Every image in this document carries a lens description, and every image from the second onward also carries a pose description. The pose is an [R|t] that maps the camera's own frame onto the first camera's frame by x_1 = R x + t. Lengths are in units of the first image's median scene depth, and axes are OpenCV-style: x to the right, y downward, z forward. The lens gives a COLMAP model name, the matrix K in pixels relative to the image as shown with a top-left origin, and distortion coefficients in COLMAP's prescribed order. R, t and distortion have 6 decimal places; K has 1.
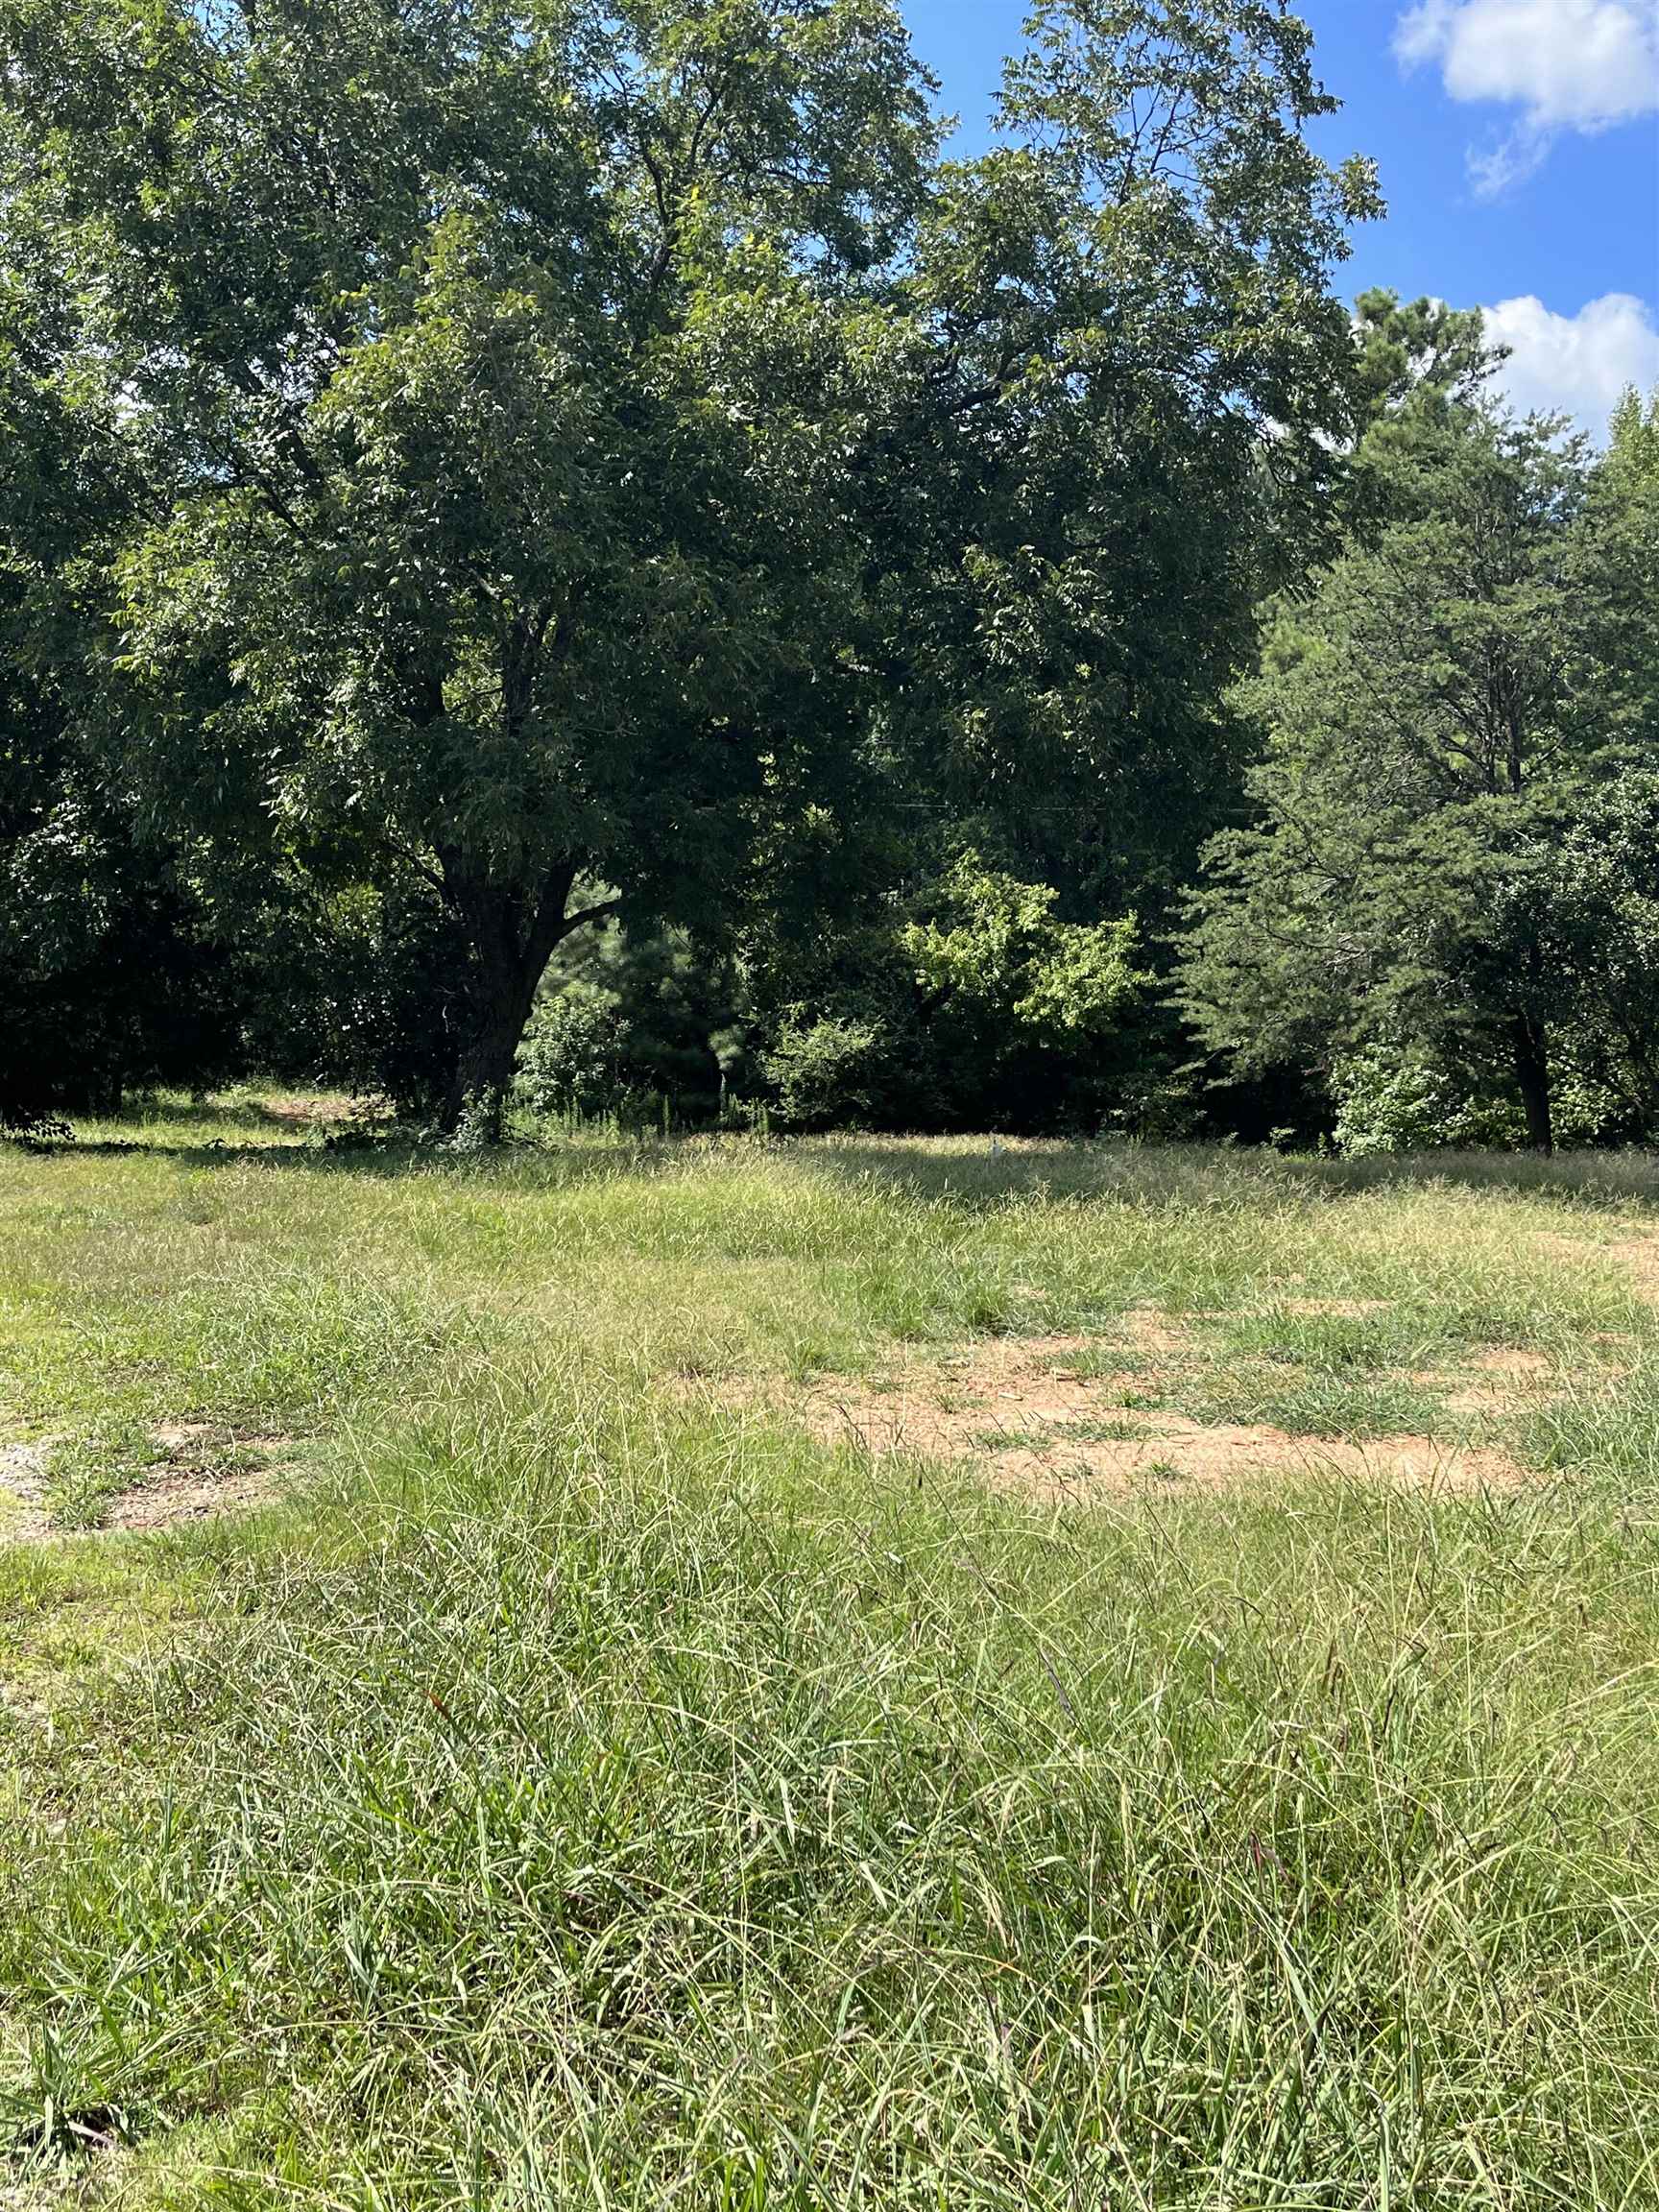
lens RADIAL K [[2113.9, 0, 823.5], [0, 2113.9, 1118.0], [0, 0, 1]] dist [0.113250, 0.000000]
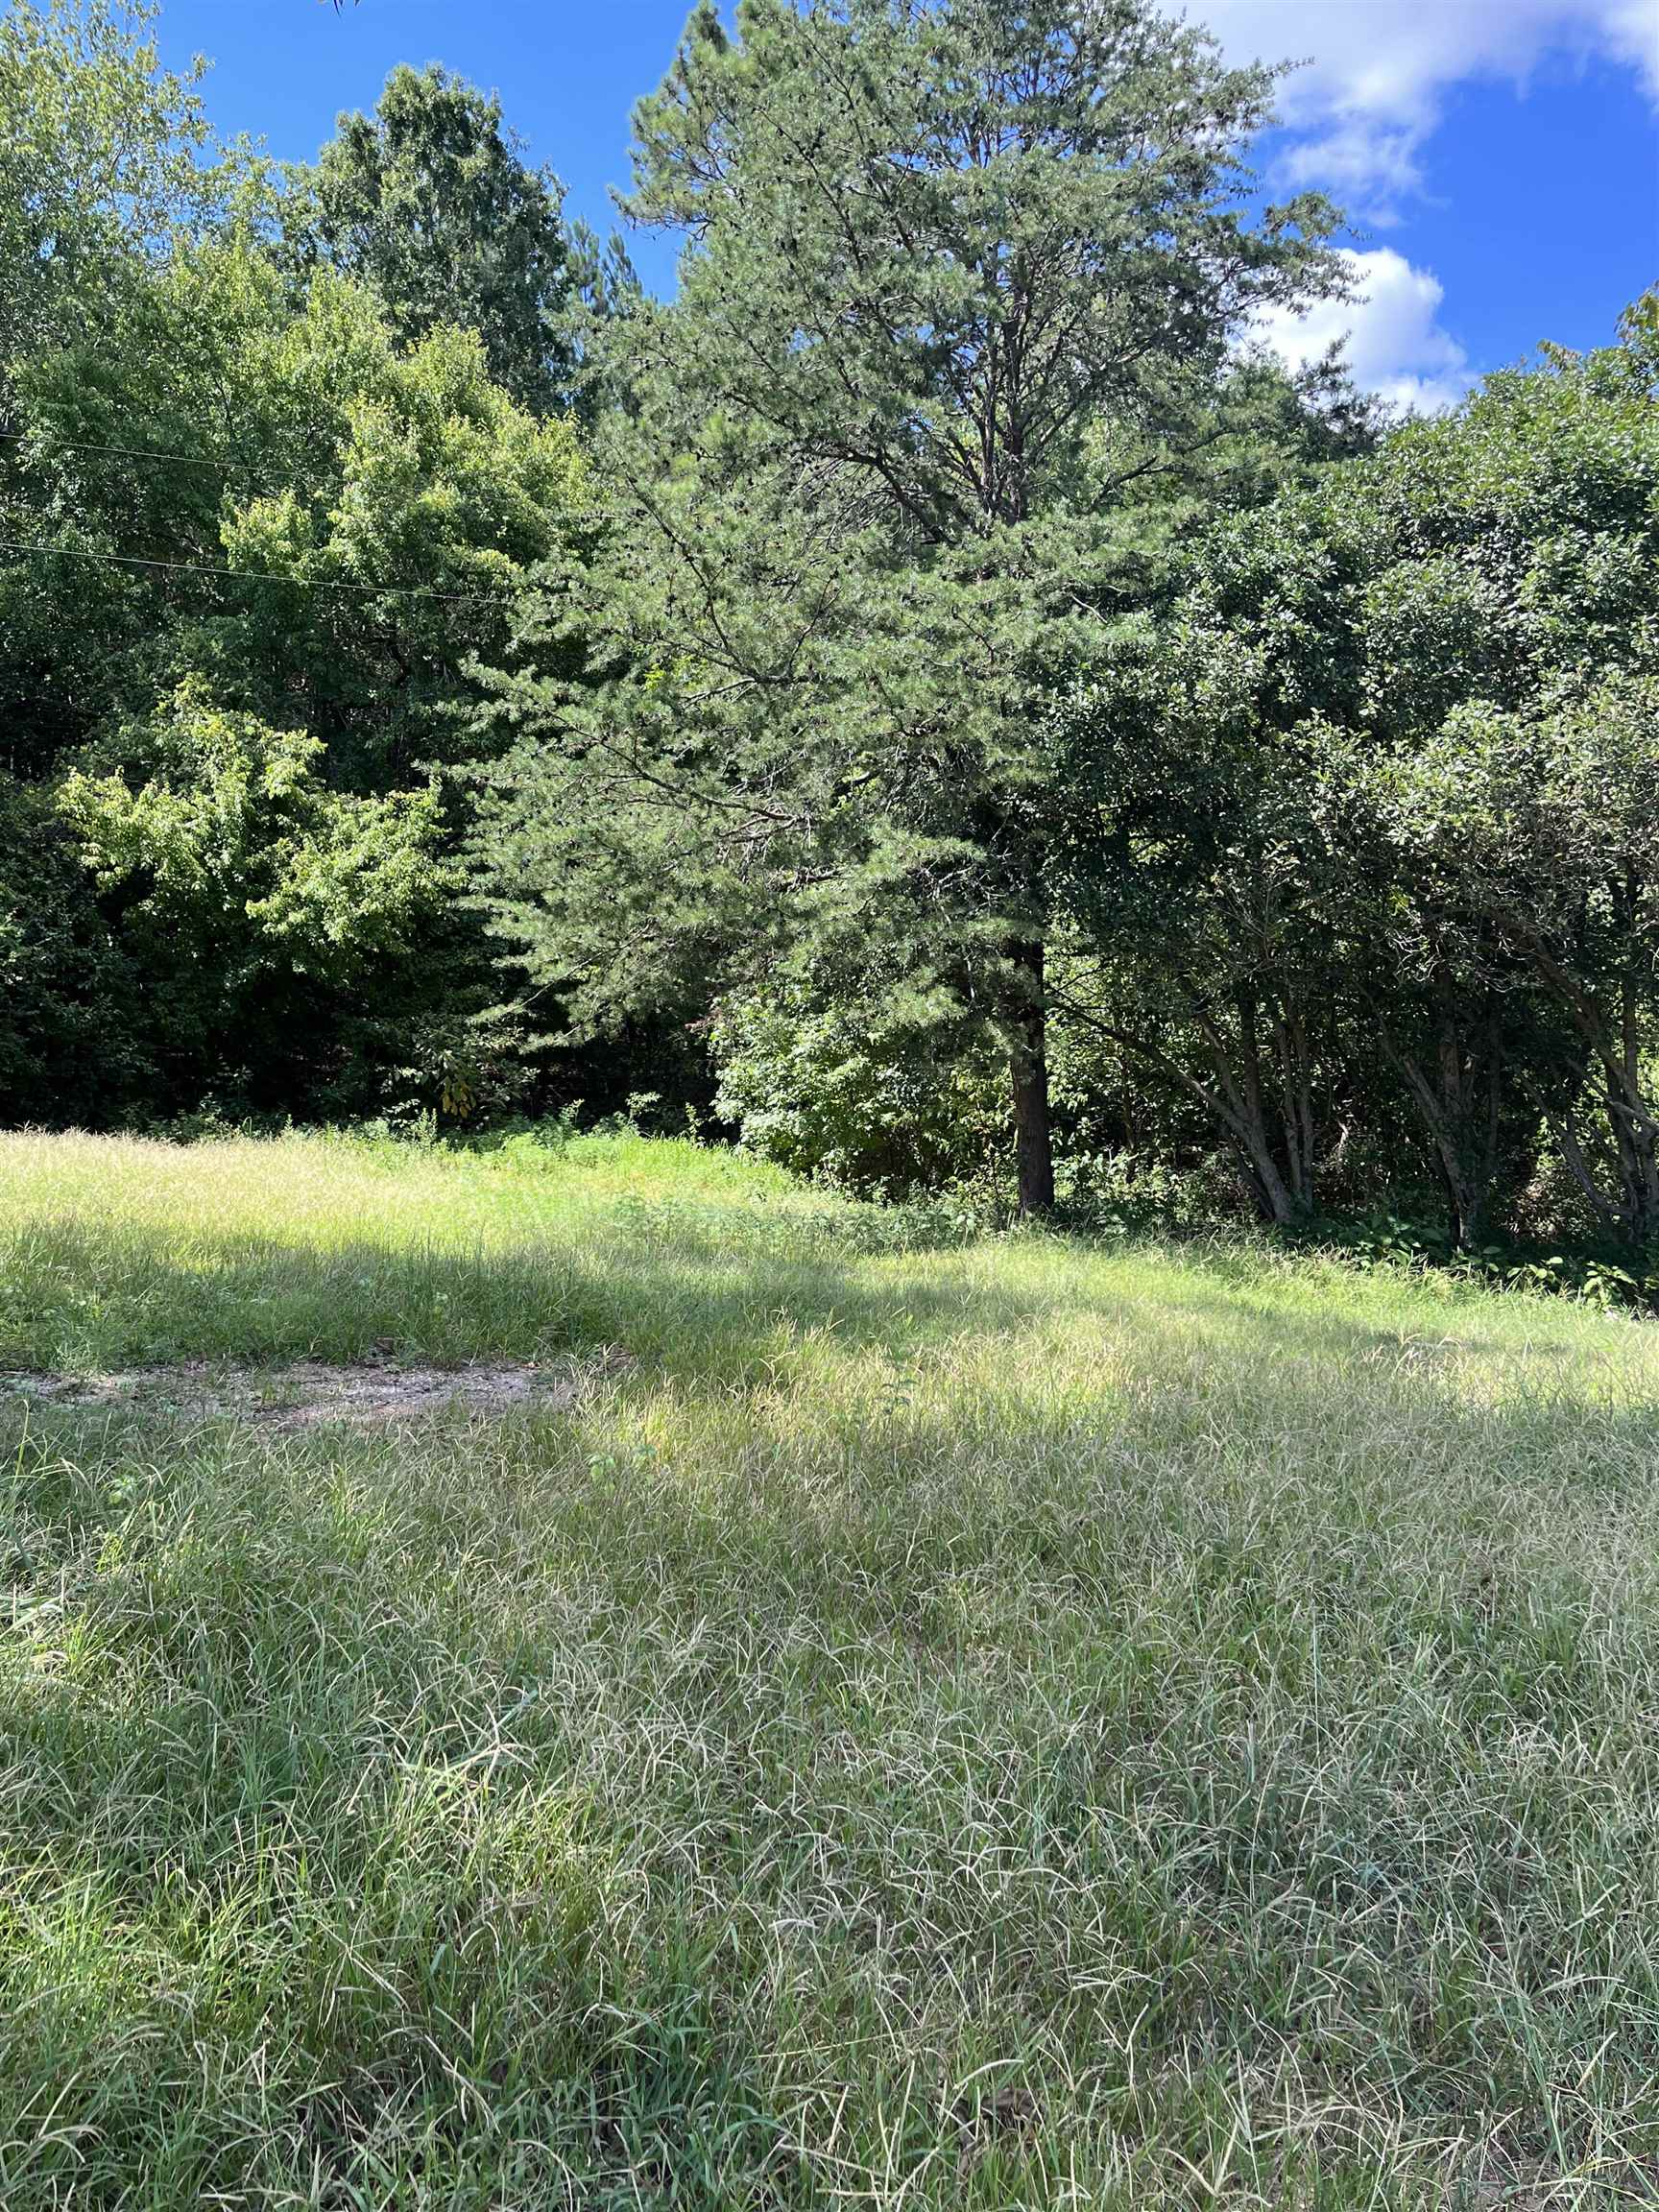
lens RADIAL K [[1778.3, 0, 833.3], [0, 1778.3, 1118.6], [0, 0, 1]] dist [-0.001964, -0.011068]
pose [[0.946803, 0.000926, 0.321813, 0.084740], [-0.015947, 0.998902, 0.044041, -0.014749], [-0.321419, -0.046830, 0.945778, 0.418527]]
